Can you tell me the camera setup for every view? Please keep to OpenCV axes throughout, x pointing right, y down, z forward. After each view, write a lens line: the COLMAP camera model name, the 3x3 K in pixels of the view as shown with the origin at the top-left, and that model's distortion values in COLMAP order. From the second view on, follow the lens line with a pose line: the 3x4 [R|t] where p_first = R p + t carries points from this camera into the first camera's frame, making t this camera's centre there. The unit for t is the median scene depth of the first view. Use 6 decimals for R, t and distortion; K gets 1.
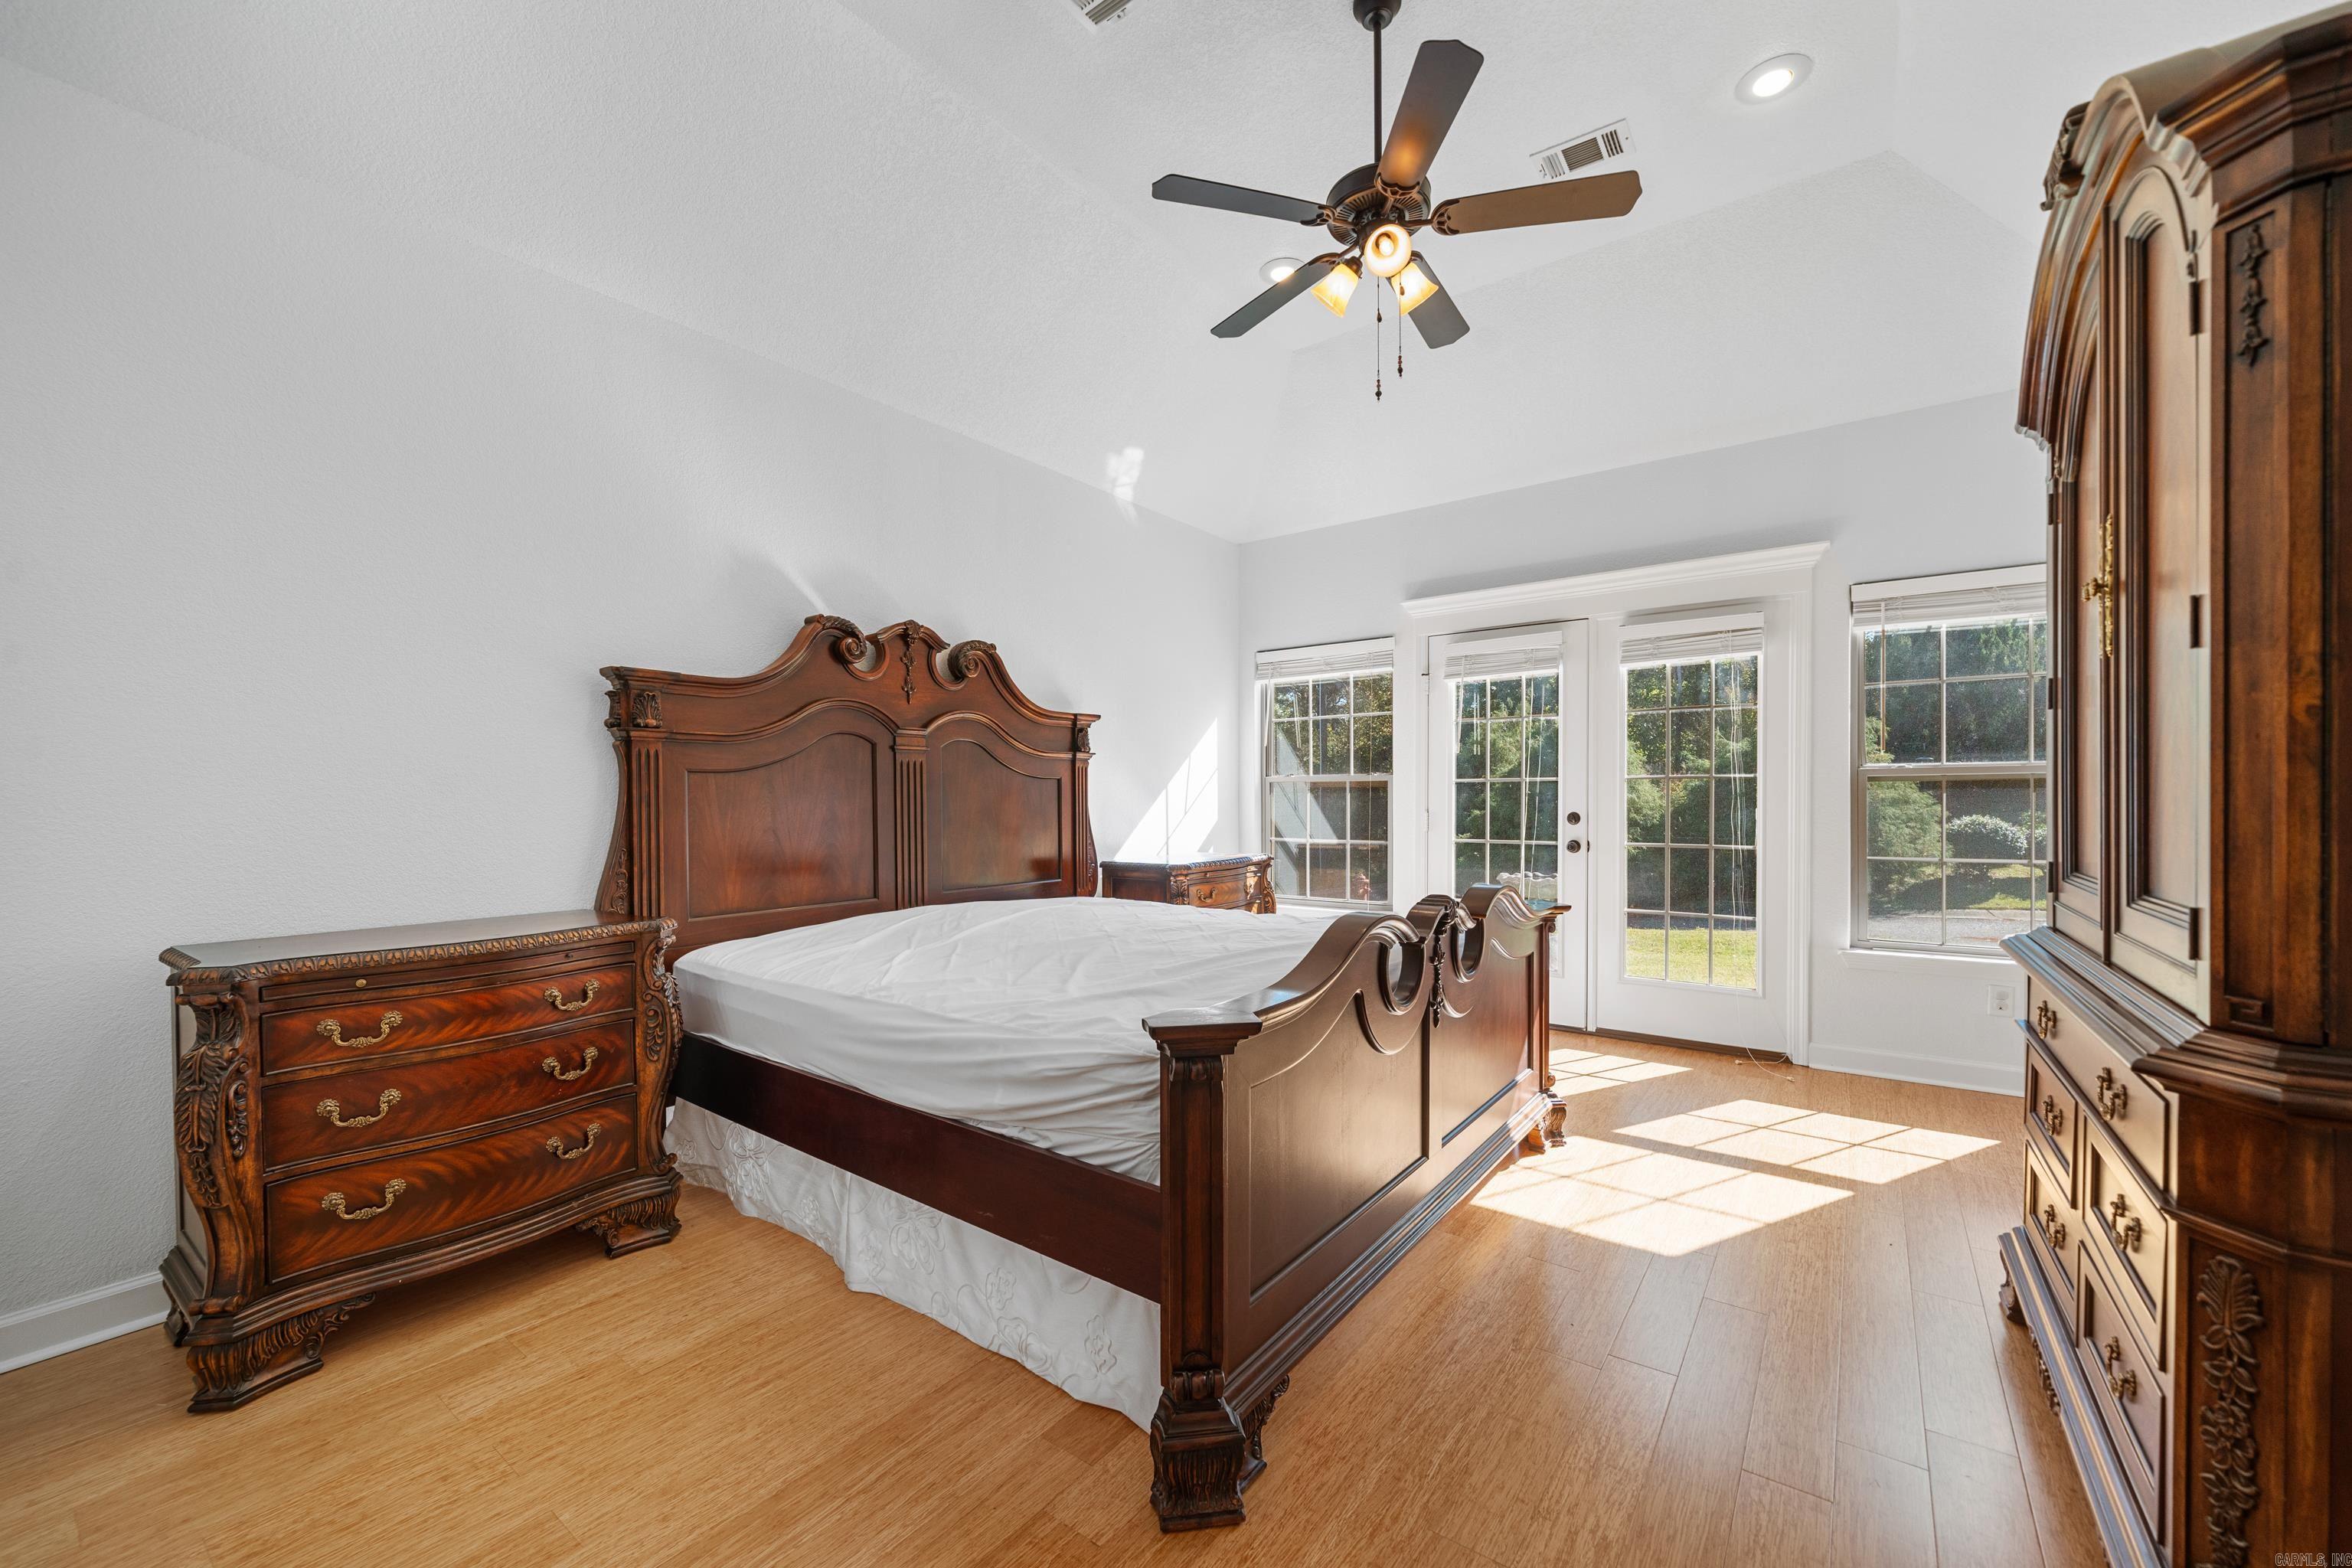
lens RADIAL K [[878.7, 0, 1220.5], [0, 878.7, 795.6], [0, 0, 1]] dist [0.001624, 0.000061]
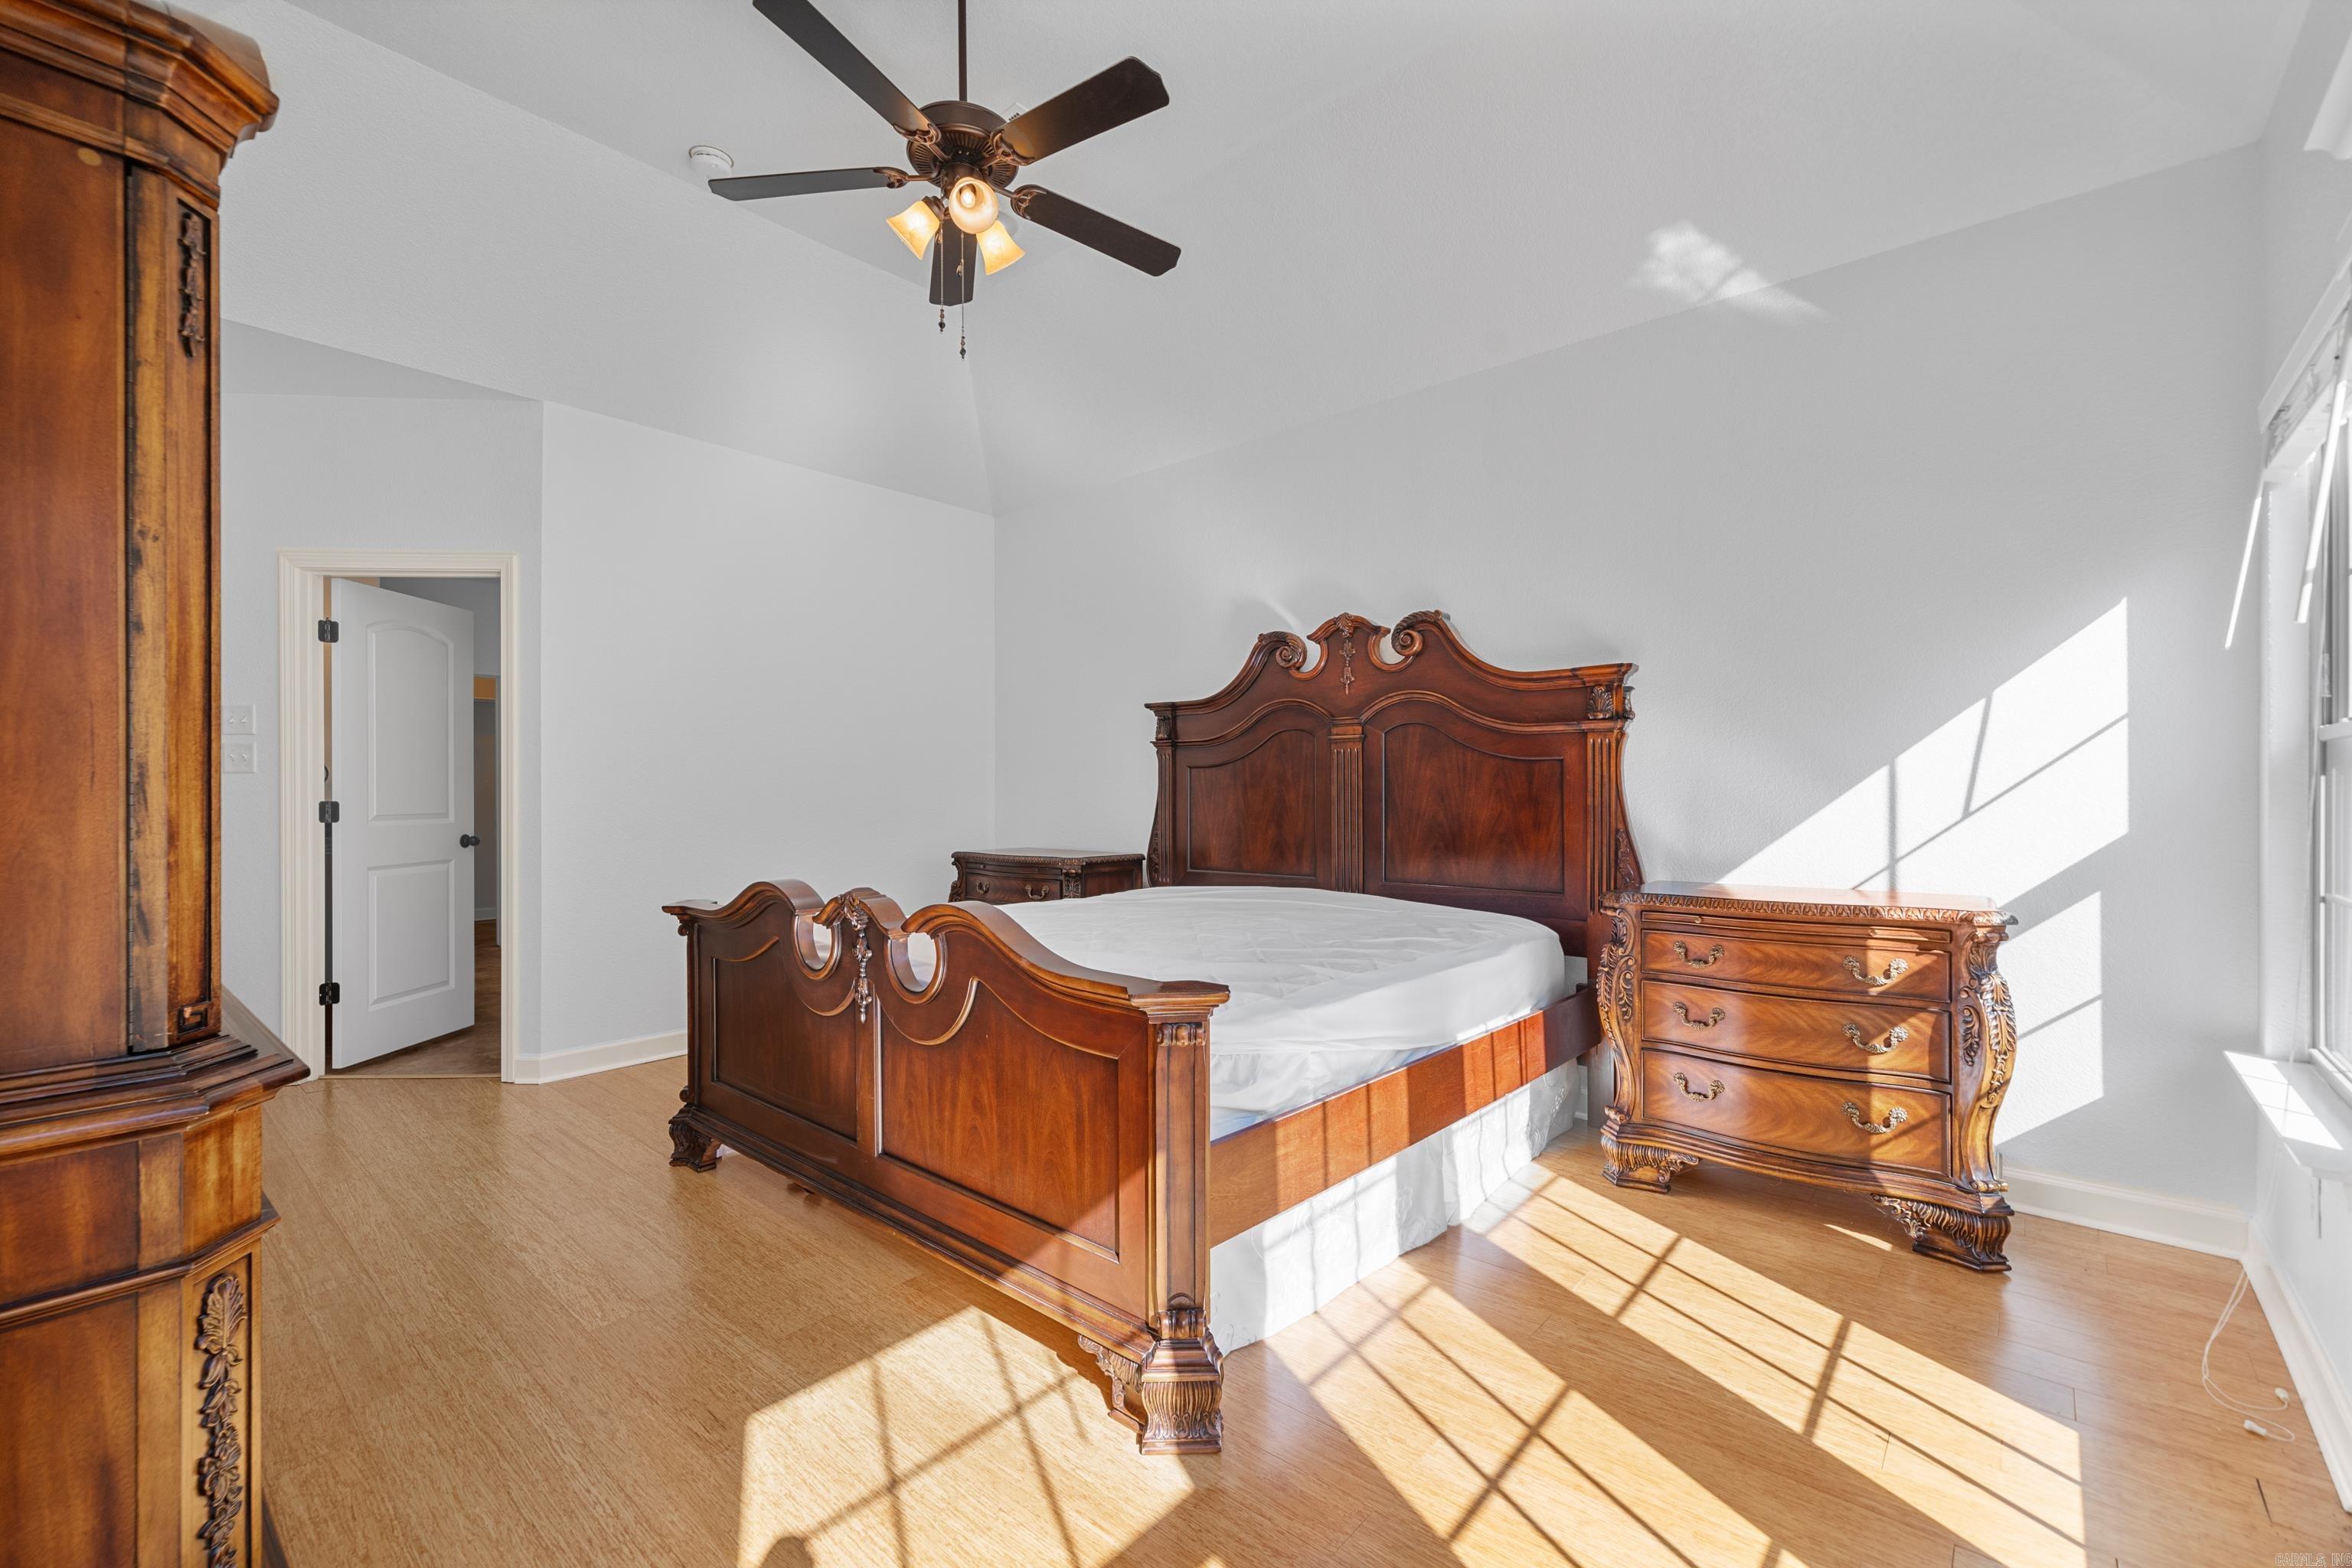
lens RADIAL K [[994.2, 0, 1173.3], [0, 994.2, 784.9], [0, 0, 1]] dist [0.000232, -0.000010]
pose [[-0.090186, 0.000836, -0.995925, 0.688250], [0.009270, 0.999957, 0.000000, -0.001049], [0.995882, -0.009232, -0.090190, 0.753462]]
